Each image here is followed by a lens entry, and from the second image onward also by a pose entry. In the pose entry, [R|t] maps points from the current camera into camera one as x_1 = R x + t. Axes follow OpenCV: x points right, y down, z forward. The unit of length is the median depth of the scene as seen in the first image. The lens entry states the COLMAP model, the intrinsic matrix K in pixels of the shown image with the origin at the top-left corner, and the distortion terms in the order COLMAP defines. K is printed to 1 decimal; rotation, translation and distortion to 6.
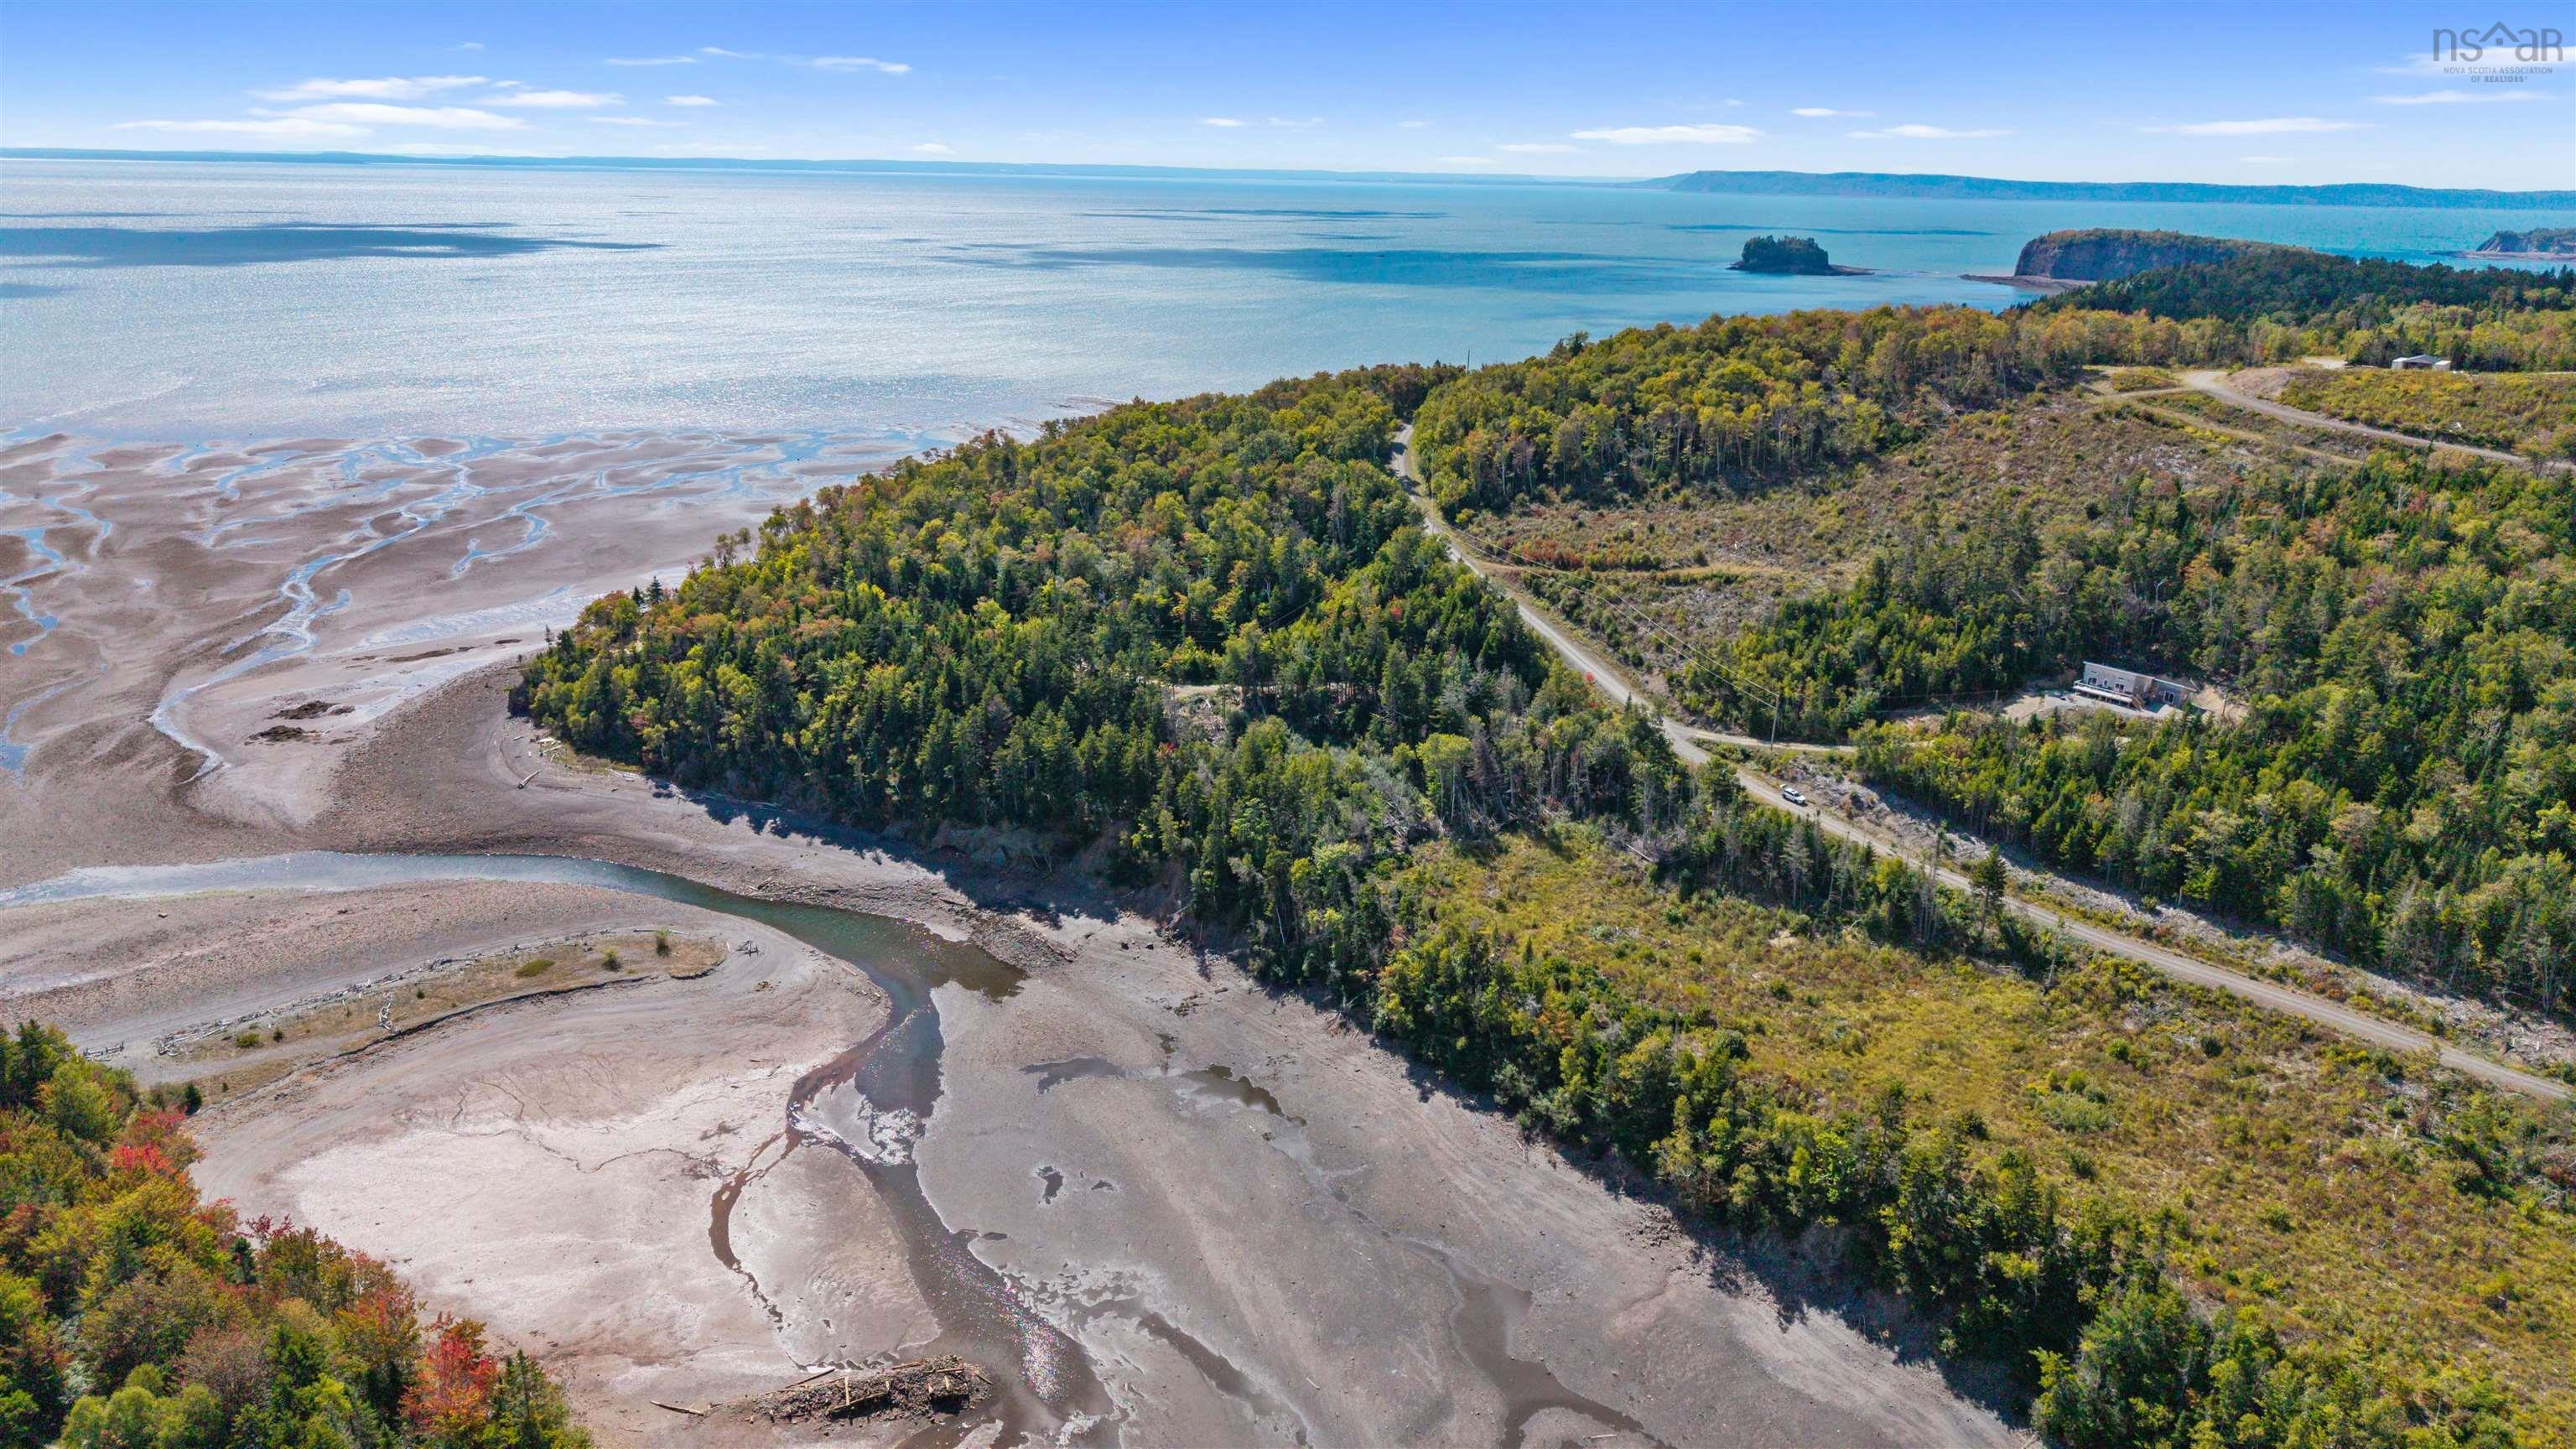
lens RADIAL K [[1699.0, 0, 1263.3], [0, 1699.0, 721.4], [0, 0, 1]] dist [0.020112, -0.031488]
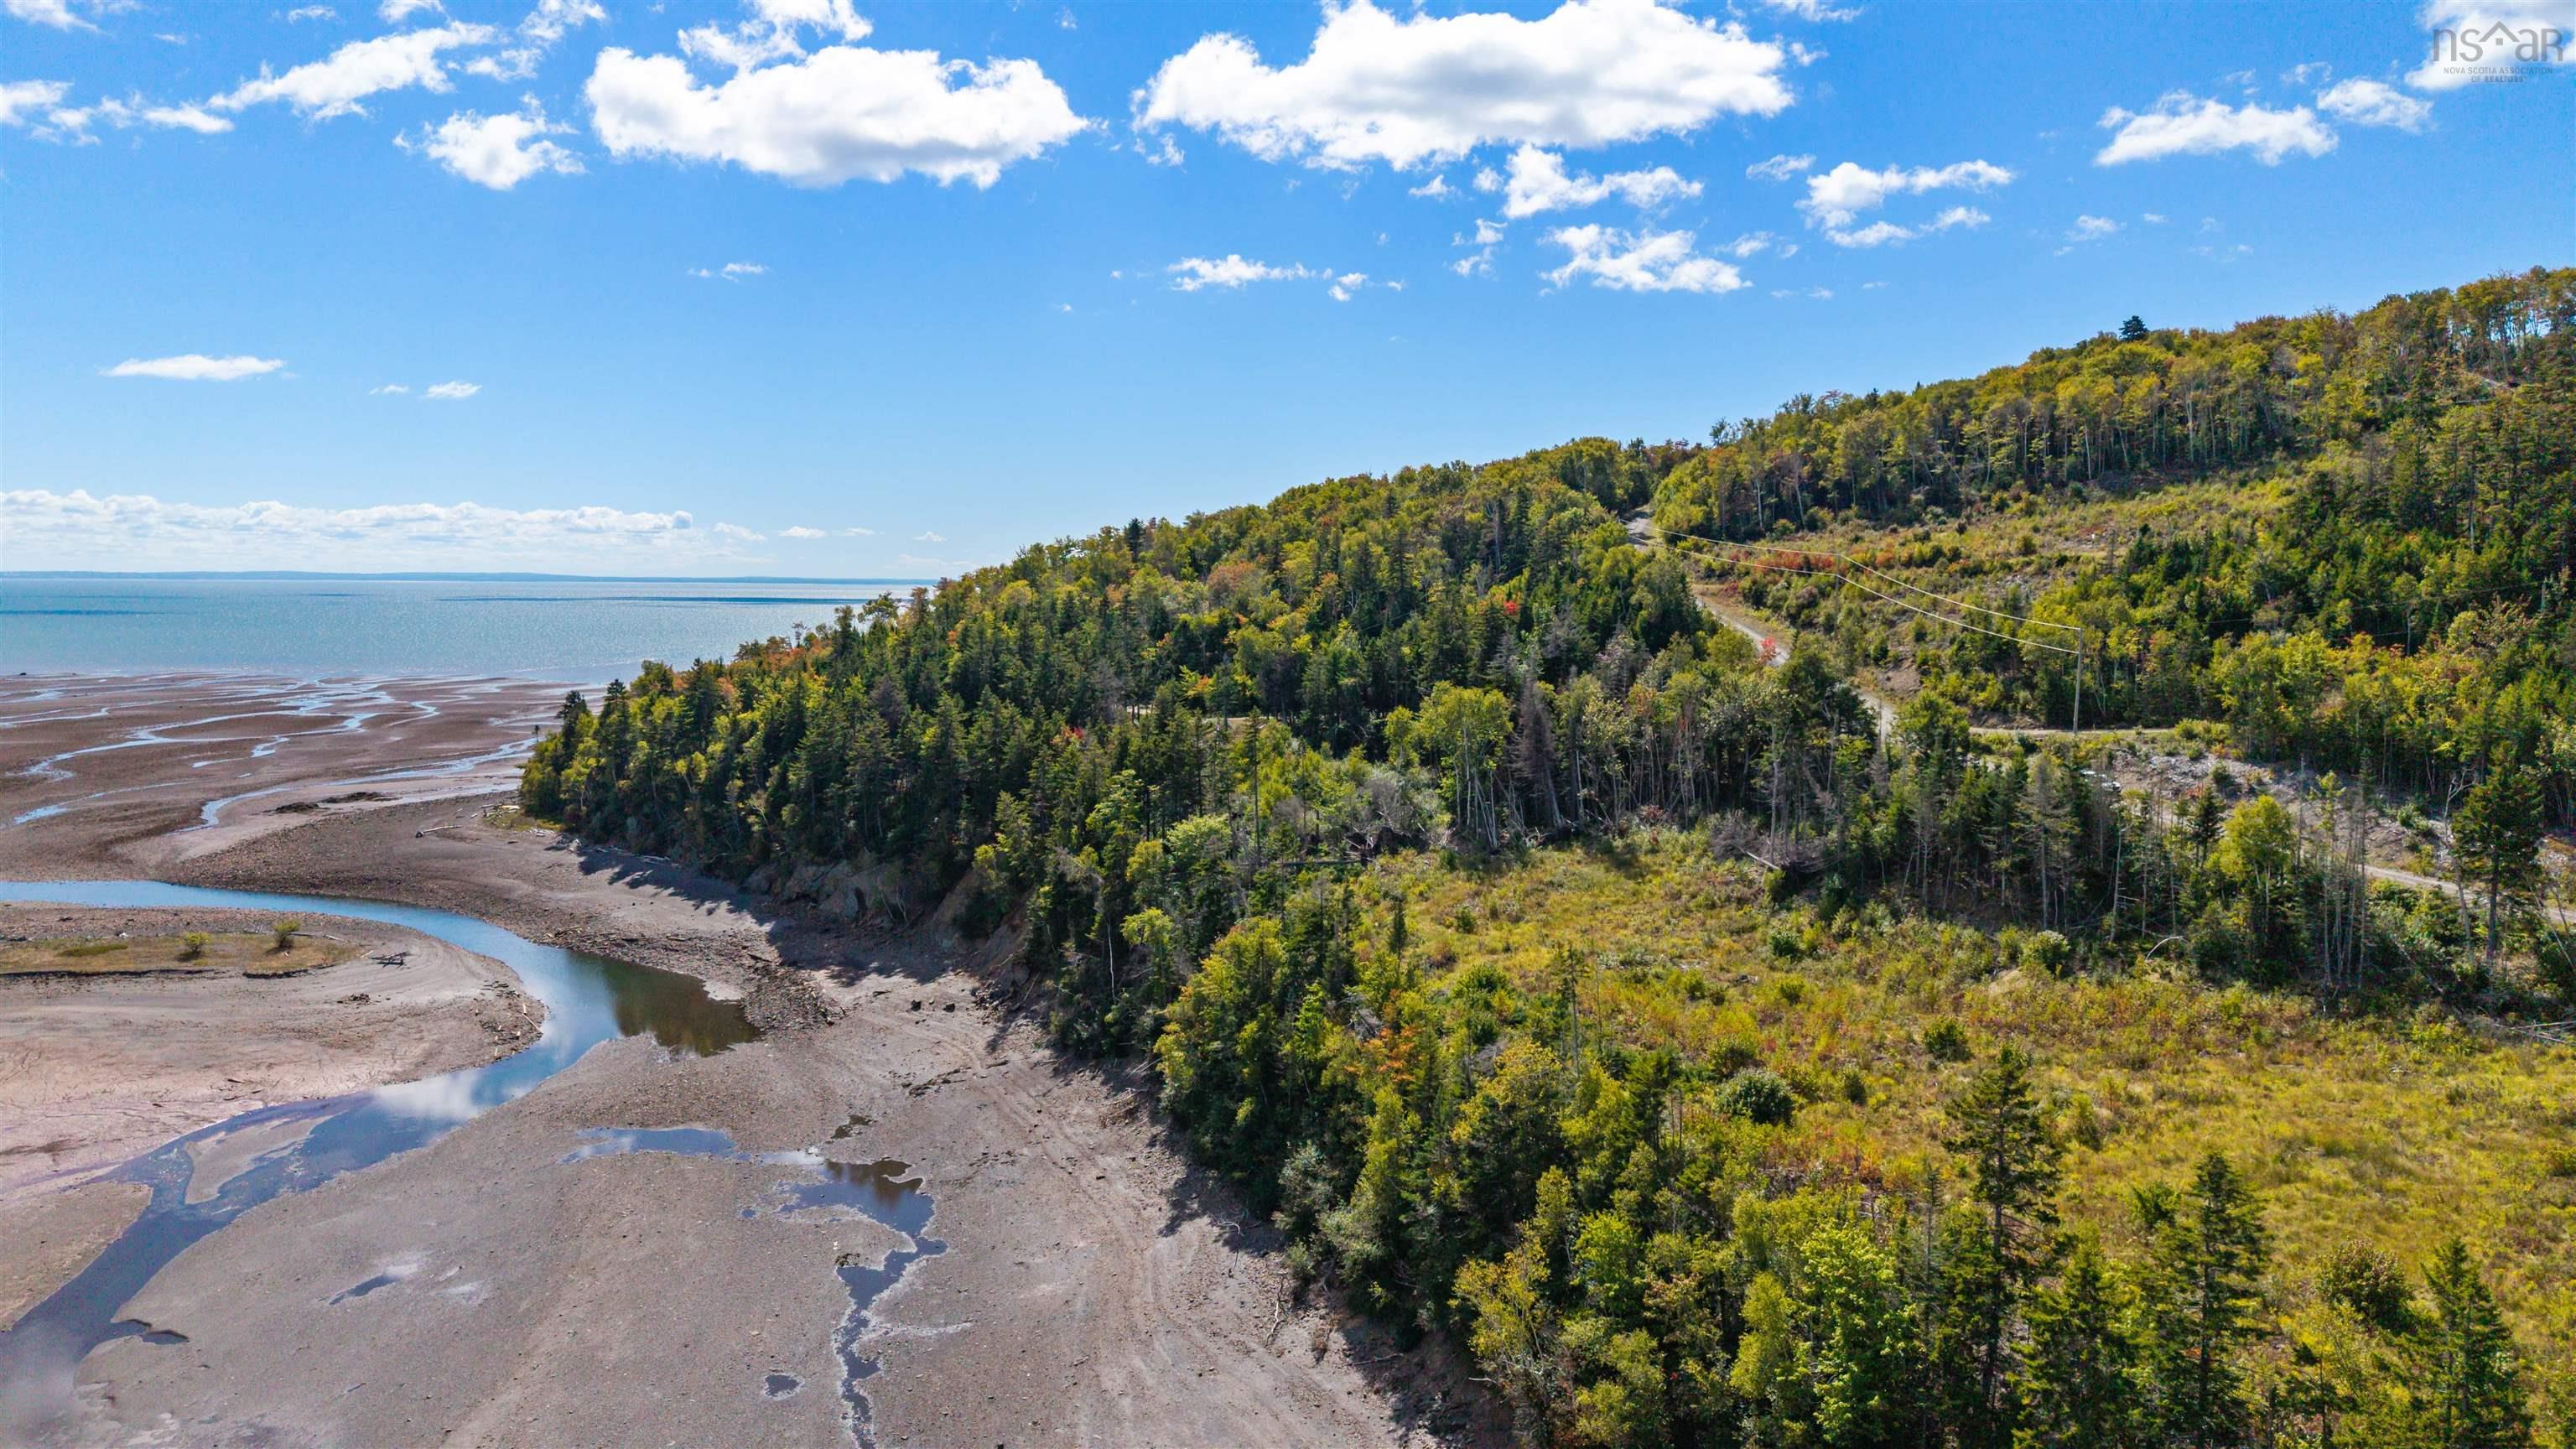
lens RADIAL K [[1699.0, 0, 1278.9], [0, 1699.0, 724.1], [0, 0, 1]] dist [0.020112, -0.031488]
pose [[0.954969, 0.009647, -0.296550, 0.241050], [-0.077703, 0.972720, -0.218583, 0.168265], [0.286351, 0.231782, 0.929666, 0.470116]]
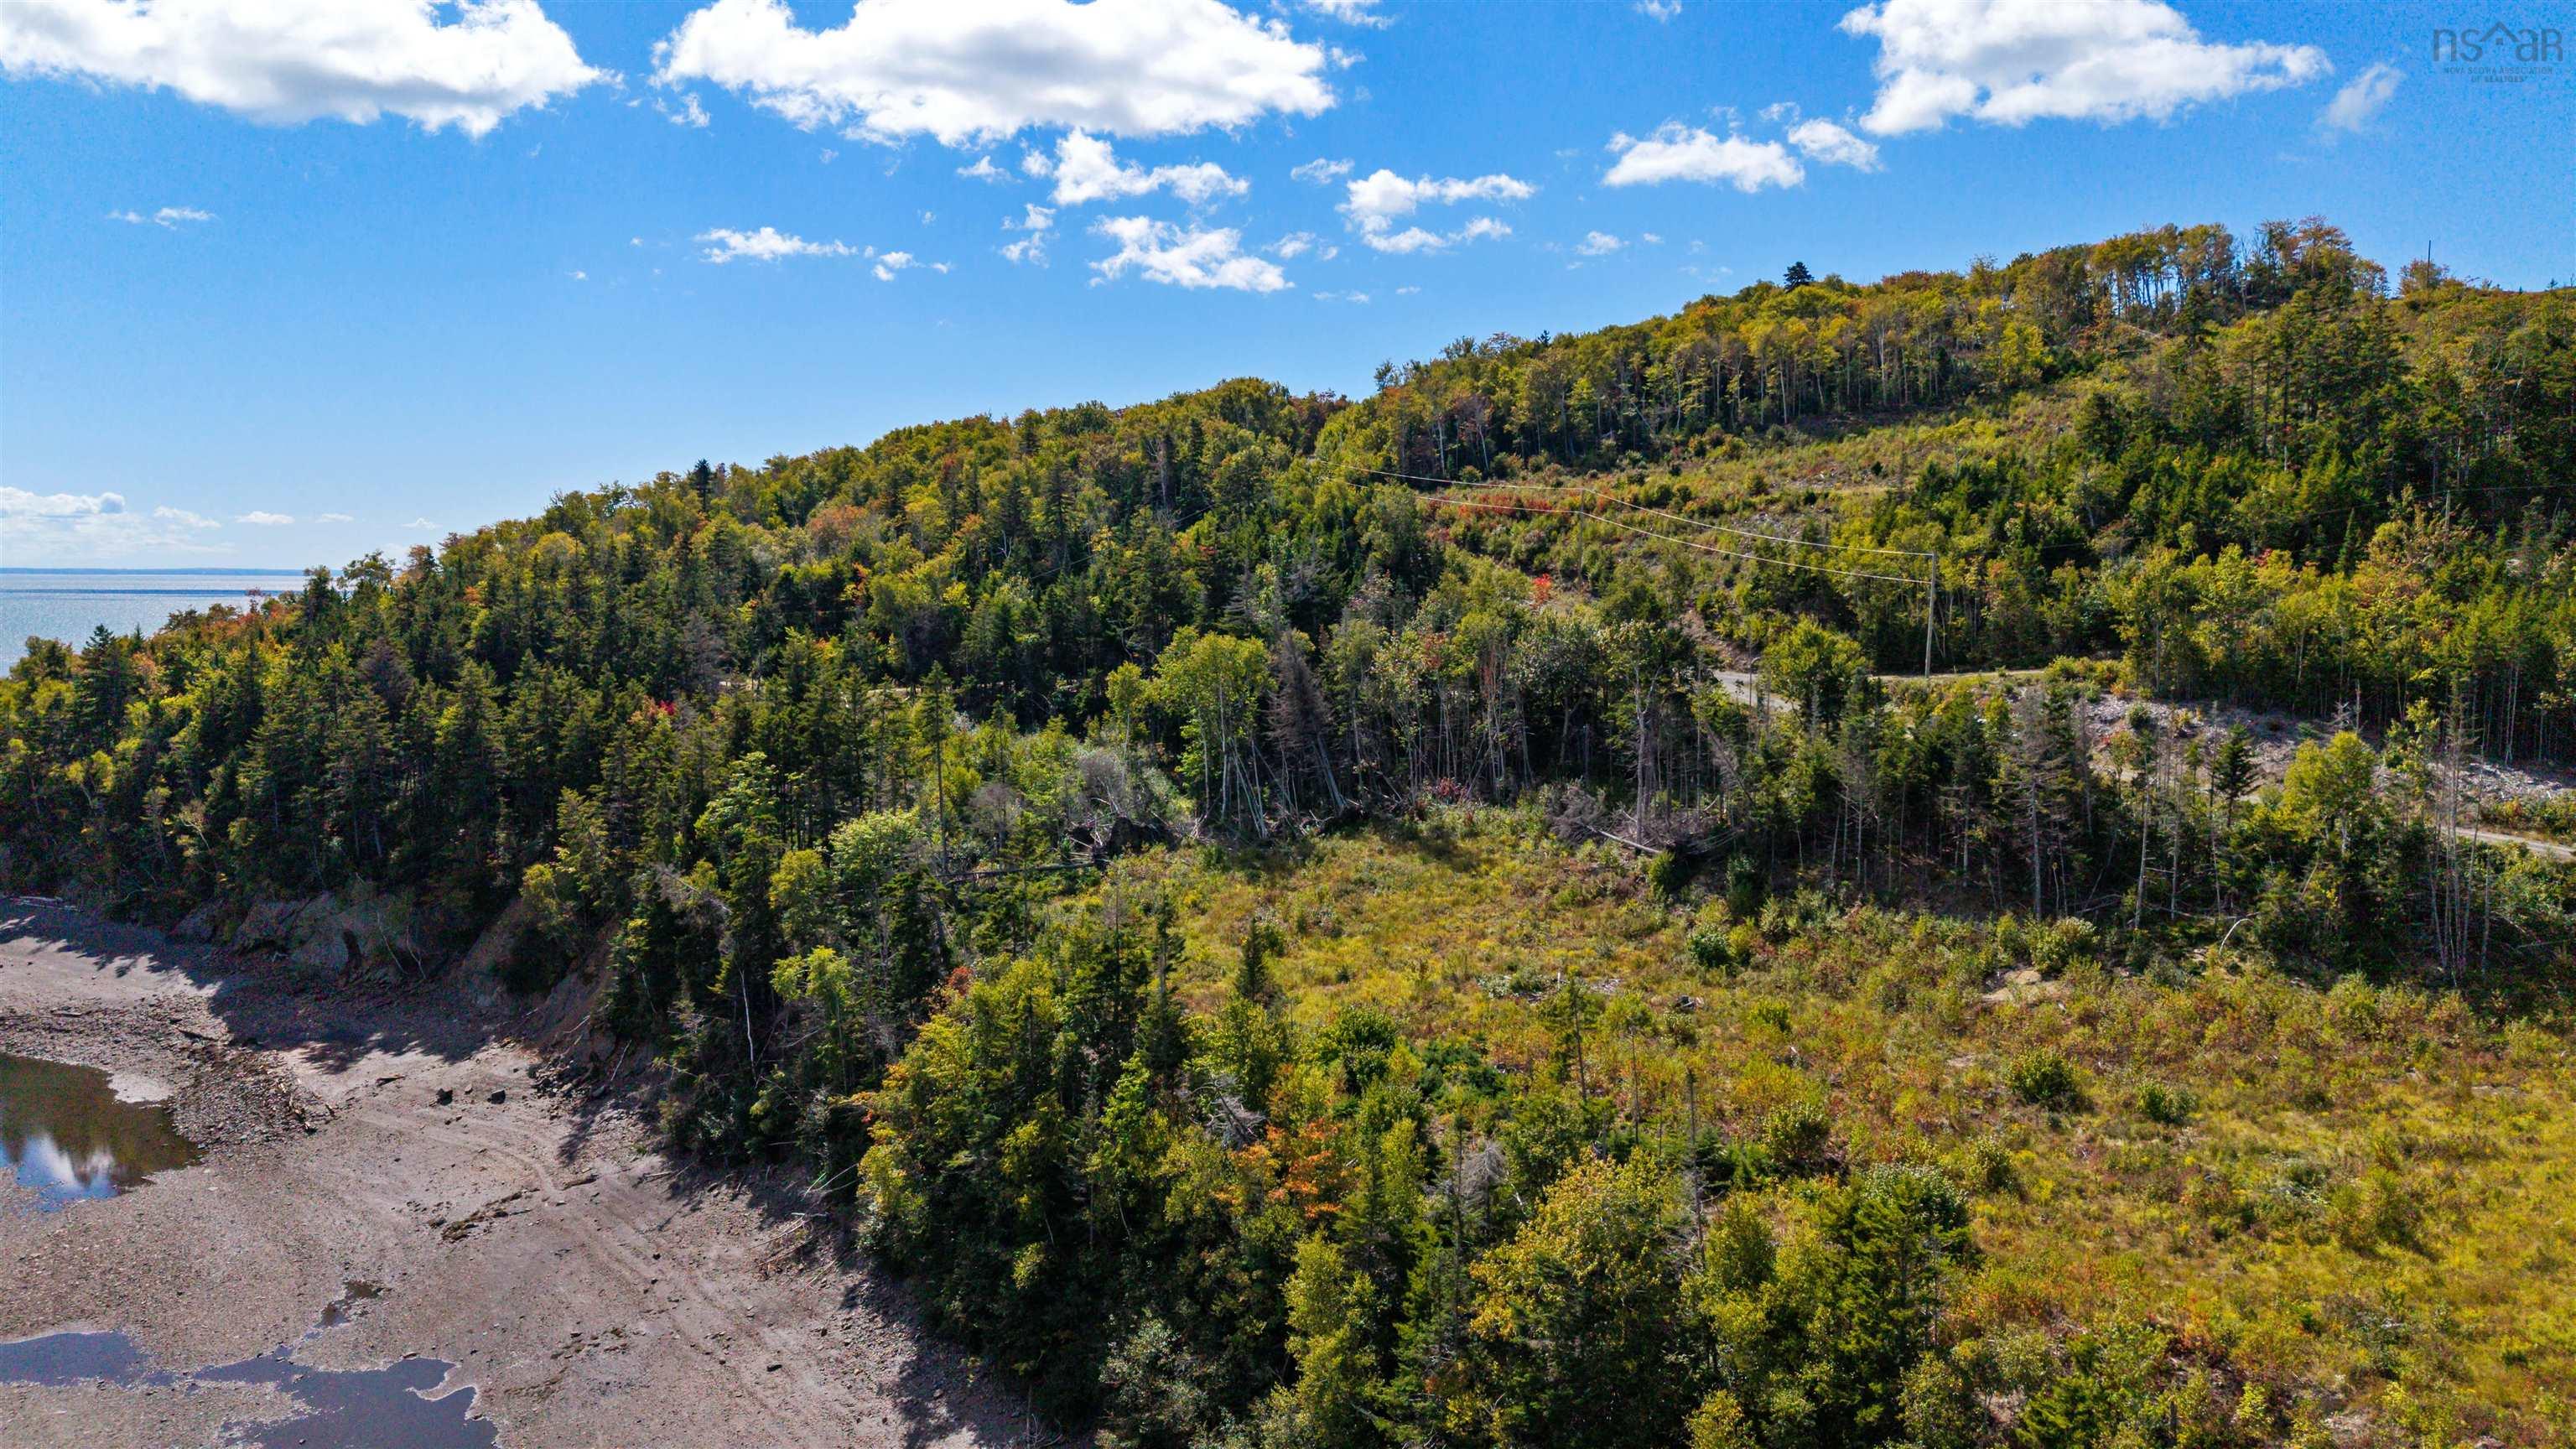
lens RADIAL K [[1699.0, 0, 1279.4], [0, 1699.0, 740.7], [0, 0, 1]] dist [0.020112, -0.031488]
pose [[0.999104, -0.010654, -0.040952, 0.158018], [0.001575, 0.976477, -0.215616, 0.146680], [0.042286, 0.215358, 0.975619, 0.606486]]
